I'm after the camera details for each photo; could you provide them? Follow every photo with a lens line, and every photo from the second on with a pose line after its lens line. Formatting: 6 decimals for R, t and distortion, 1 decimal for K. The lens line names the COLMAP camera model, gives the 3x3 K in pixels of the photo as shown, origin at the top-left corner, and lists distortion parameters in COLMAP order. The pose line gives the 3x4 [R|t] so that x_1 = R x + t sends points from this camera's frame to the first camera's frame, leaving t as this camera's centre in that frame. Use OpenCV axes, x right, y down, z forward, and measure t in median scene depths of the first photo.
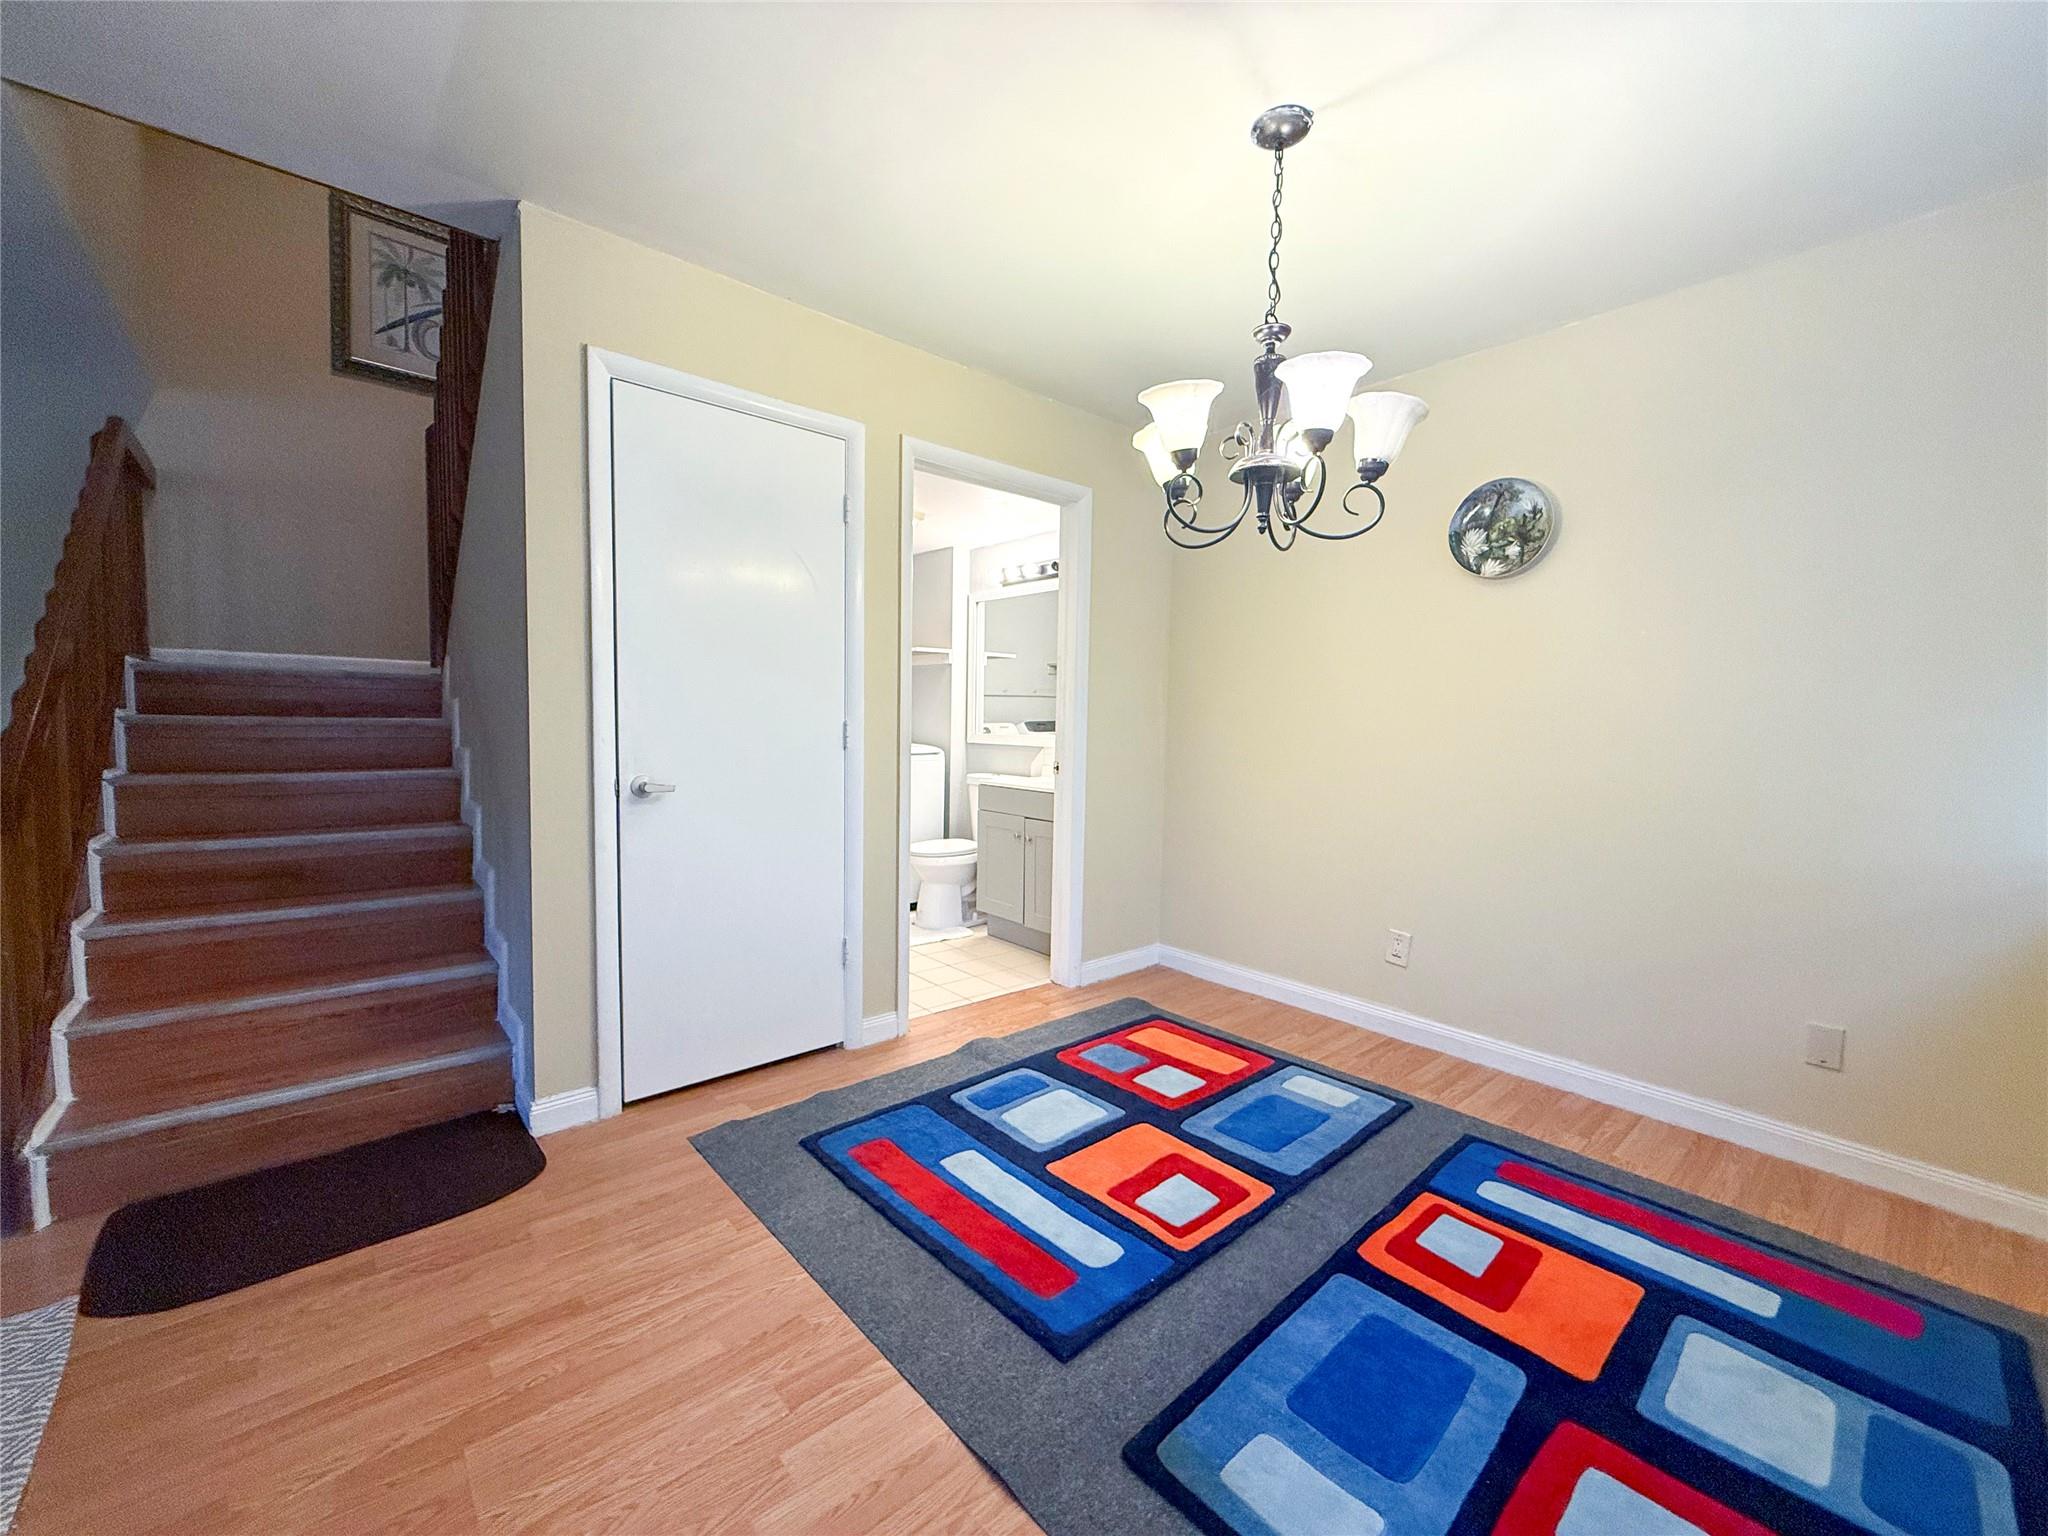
lens RADIAL K [[818.5, 0, 1024.0], [0, 818.5, 768.0], [0, 0, 1]] dist [-0.001271, 0.000069]
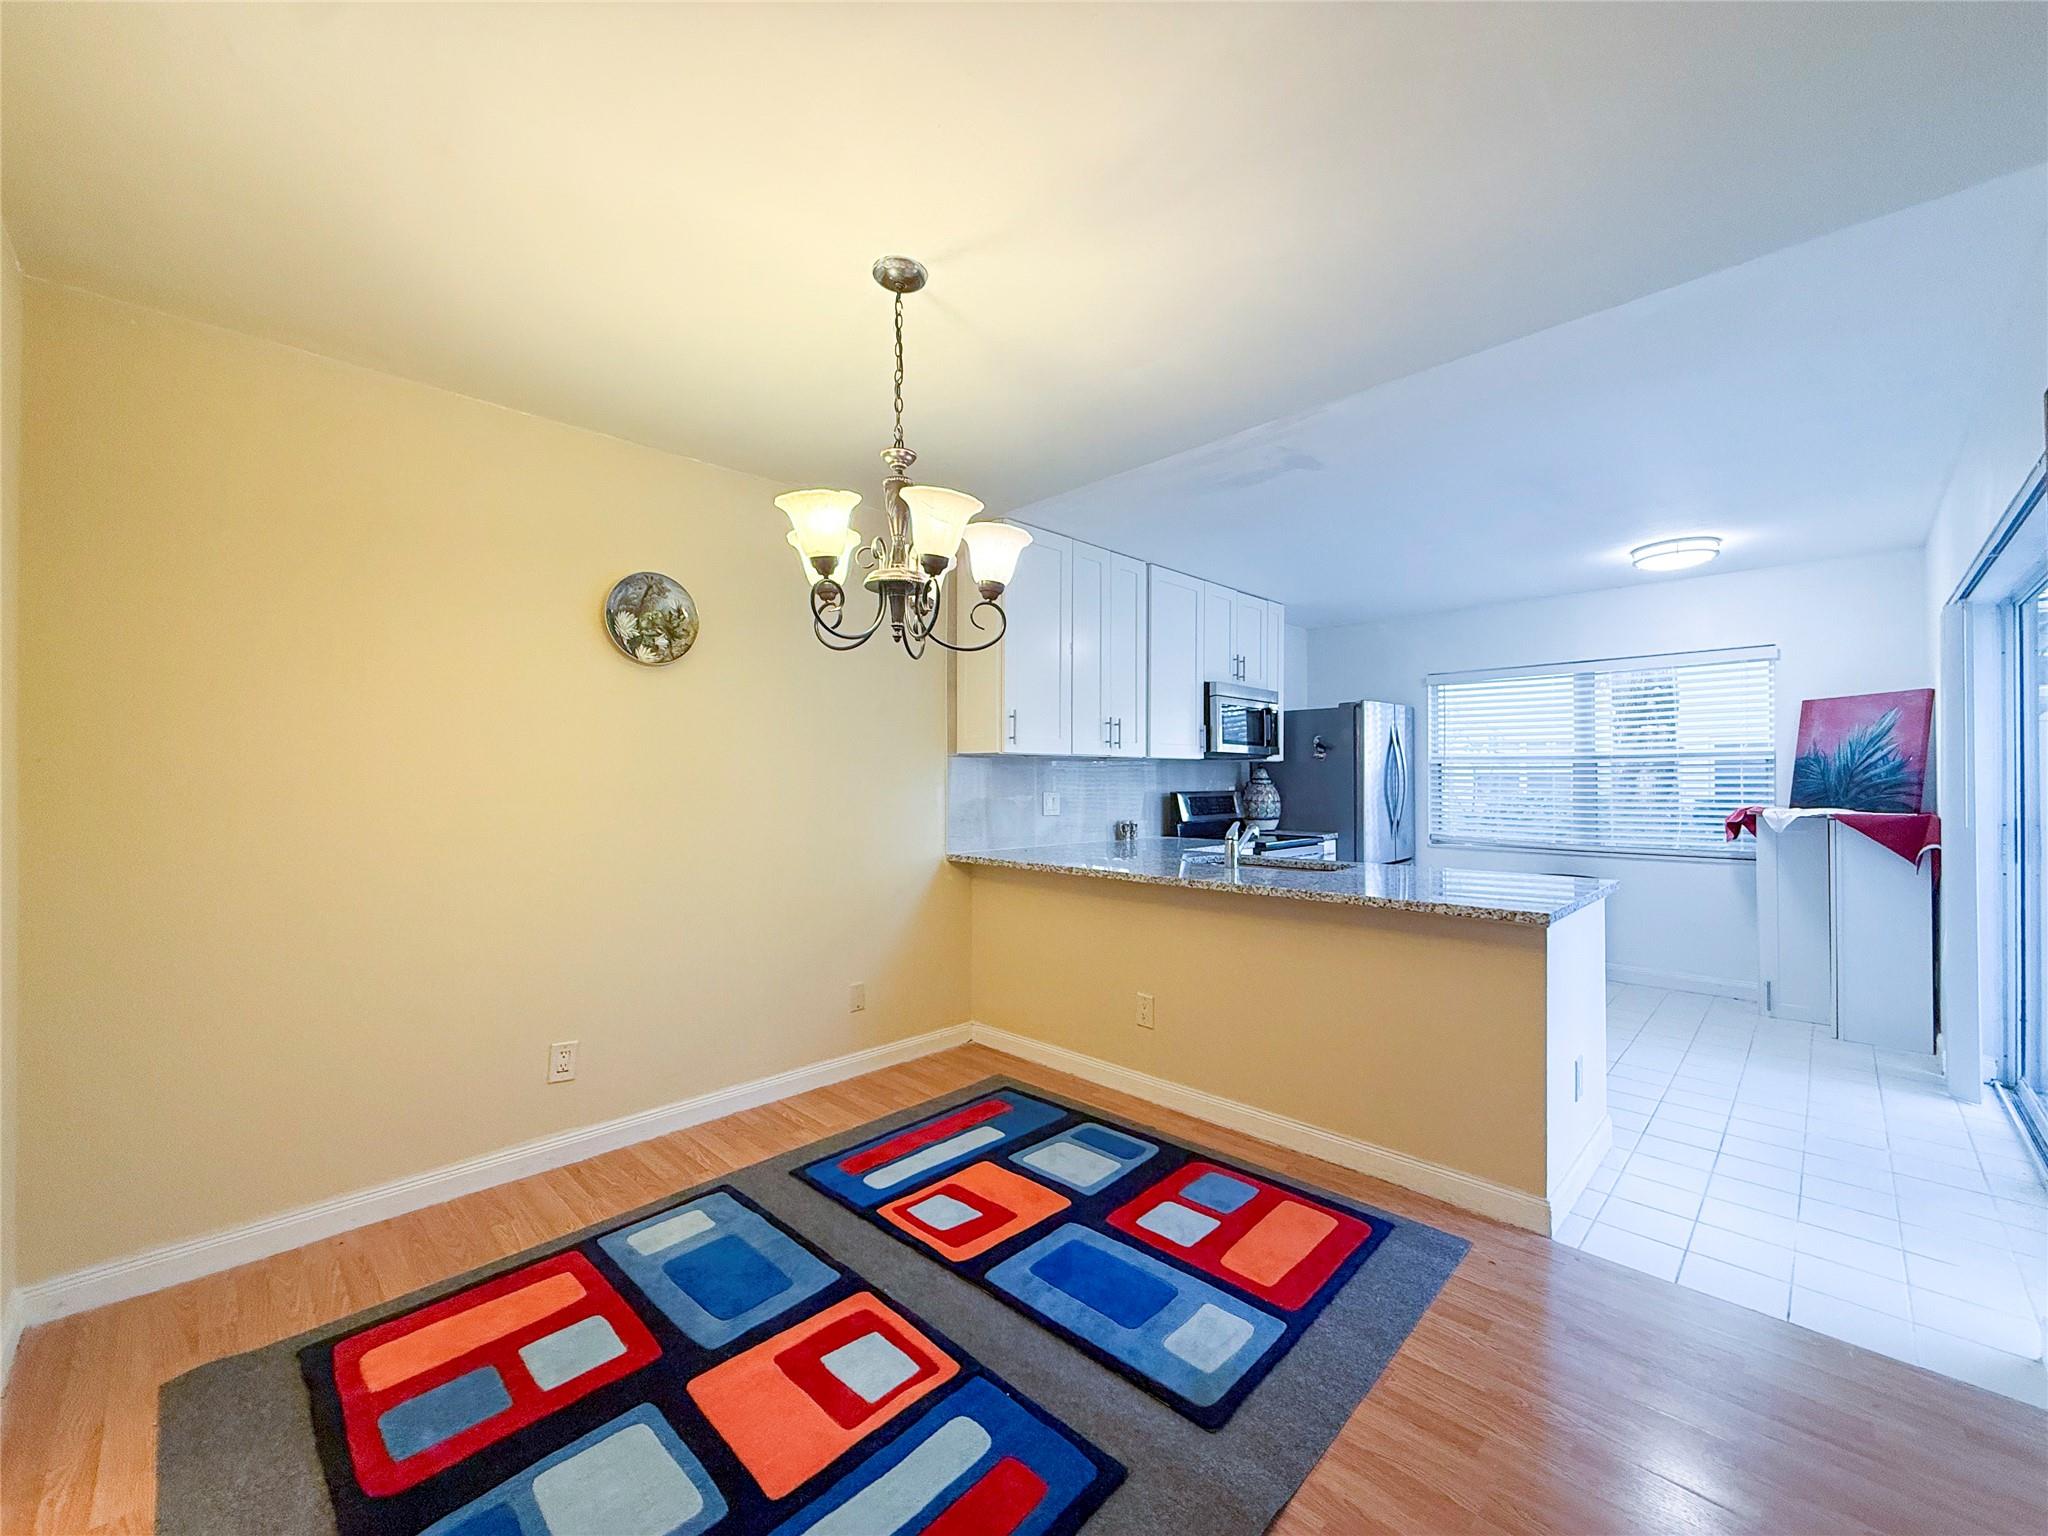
lens RADIAL K [[808.3, 0, 1024.0], [0, 808.3, 768.0], [0, 0, 1]] dist [-0.001379, -0.000077]
pose [[-0.068562, -0.010199, 0.997595, -0.551301], [0.062394, 0.997946, 0.014491, -0.096721], [-0.995694, 0.063238, -0.067785, 0.680403]]
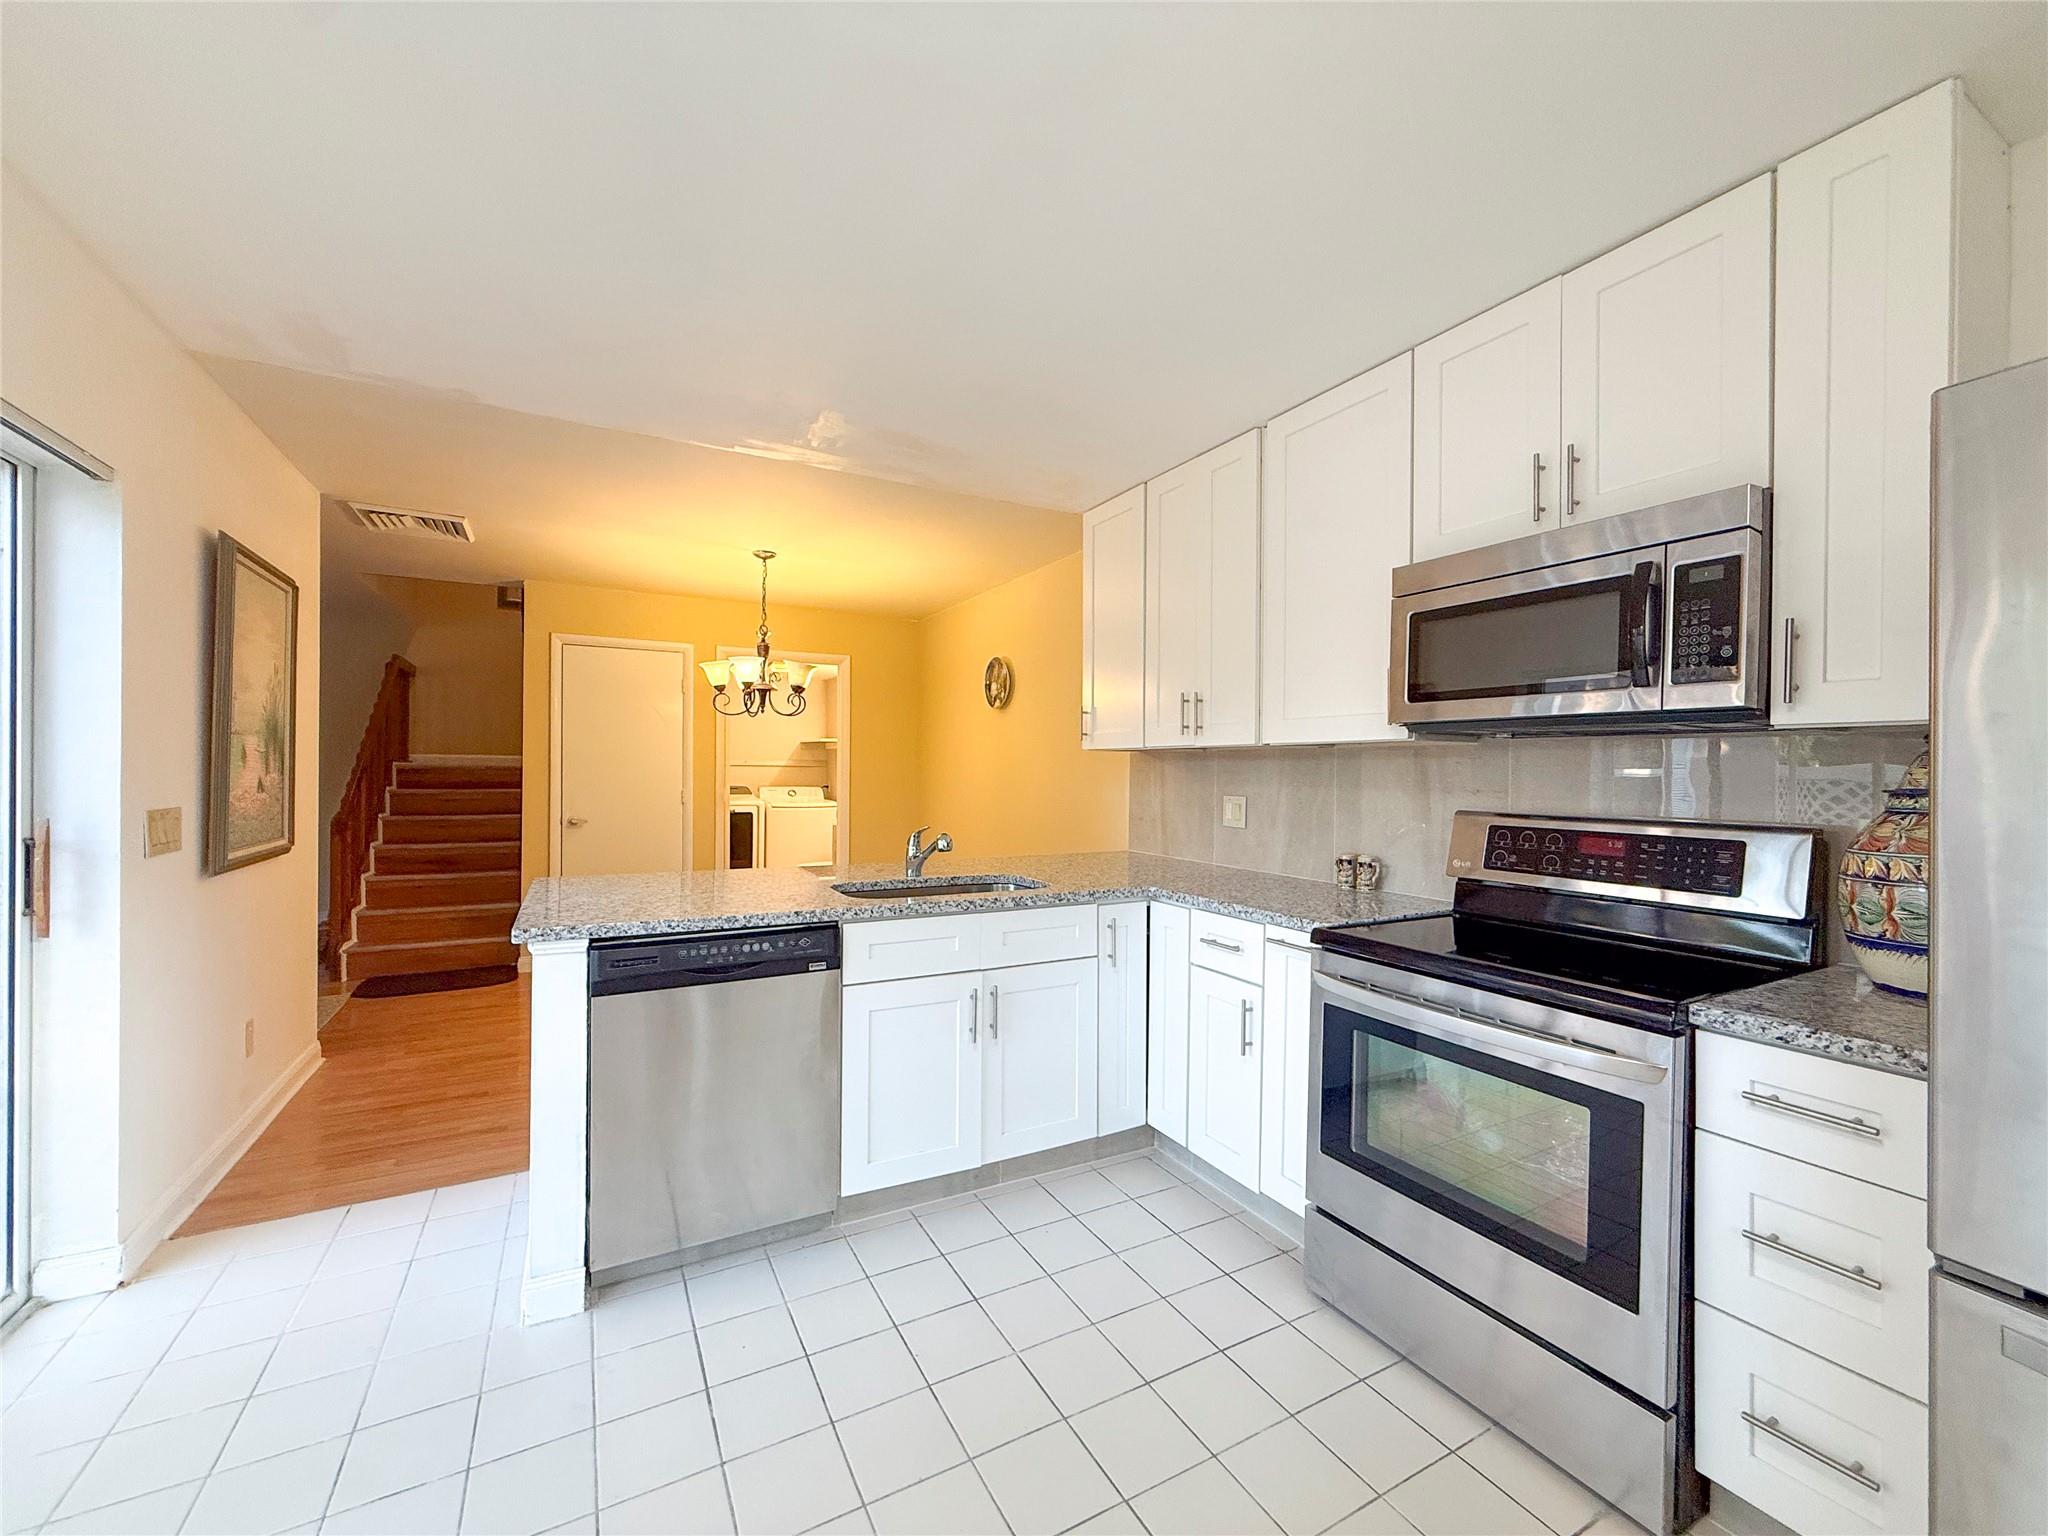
lens RADIAL K [[808.3, 0, 1024.0], [0, 808.3, 768.0], [0, 0, 1]] dist [-0.001379, -0.000077]
pose [[0.977541, -0.015073, -0.210205, 1.146126], [0.000962, 0.997748, -0.067073, 0.028108], [0.210743, 0.065365, 0.975354, -0.859617]]
